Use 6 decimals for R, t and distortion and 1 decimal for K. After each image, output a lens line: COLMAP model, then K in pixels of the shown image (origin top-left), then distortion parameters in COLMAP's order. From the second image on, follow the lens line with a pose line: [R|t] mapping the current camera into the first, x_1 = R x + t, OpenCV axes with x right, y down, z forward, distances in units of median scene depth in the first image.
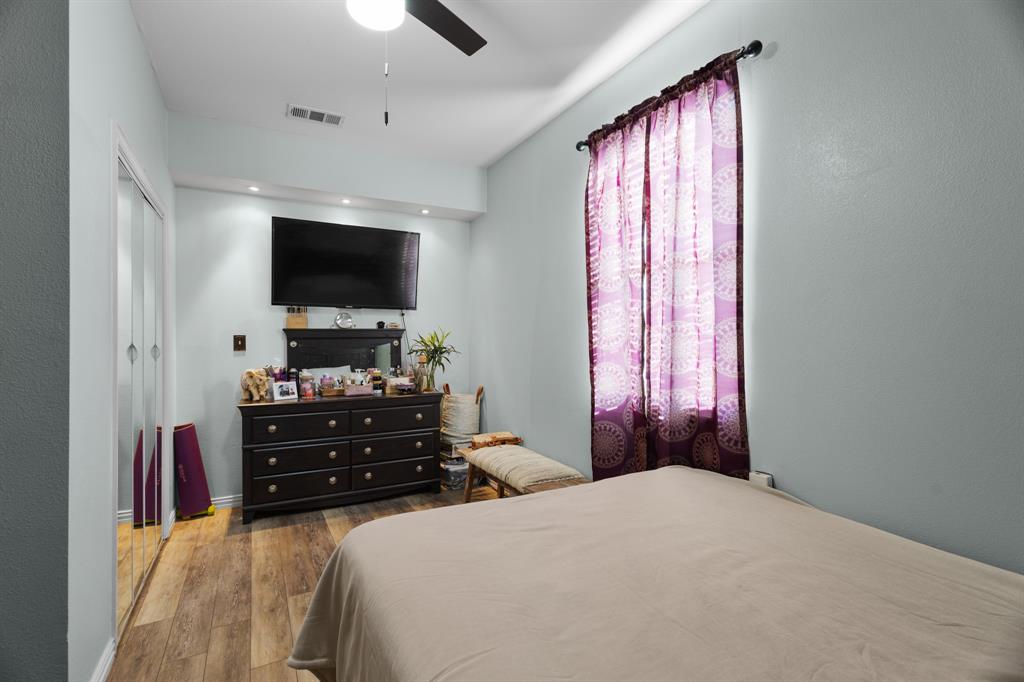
lens RADIAL K [[473.6, 0, 506.8], [0, 473.6, 340.1], [0, 0, 1]] dist [0.009701, -0.000080]
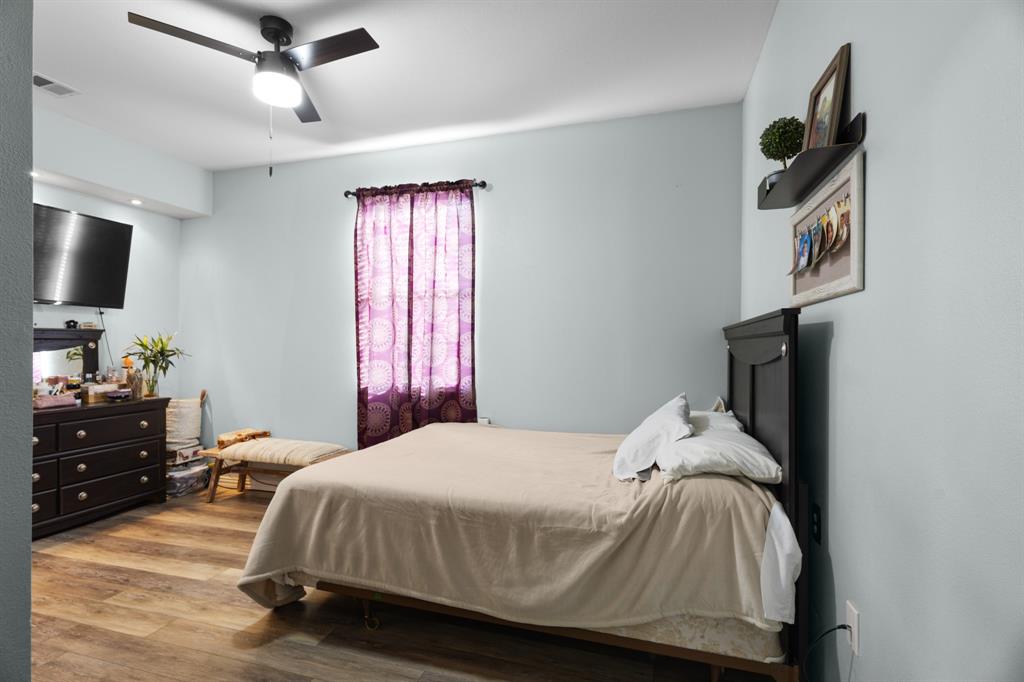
lens RADIAL K [[478.3, 0, 508.7], [0, 478.3, 343.5], [0, 0, 1]] dist [0.002422, 0.000411]
pose [[0.714449, 0.007684, 0.699645, -0.458231], [-0.007171, 0.999968, -0.003660, 0.000460], [-0.699650, -0.002403, 0.714481, -0.251293]]
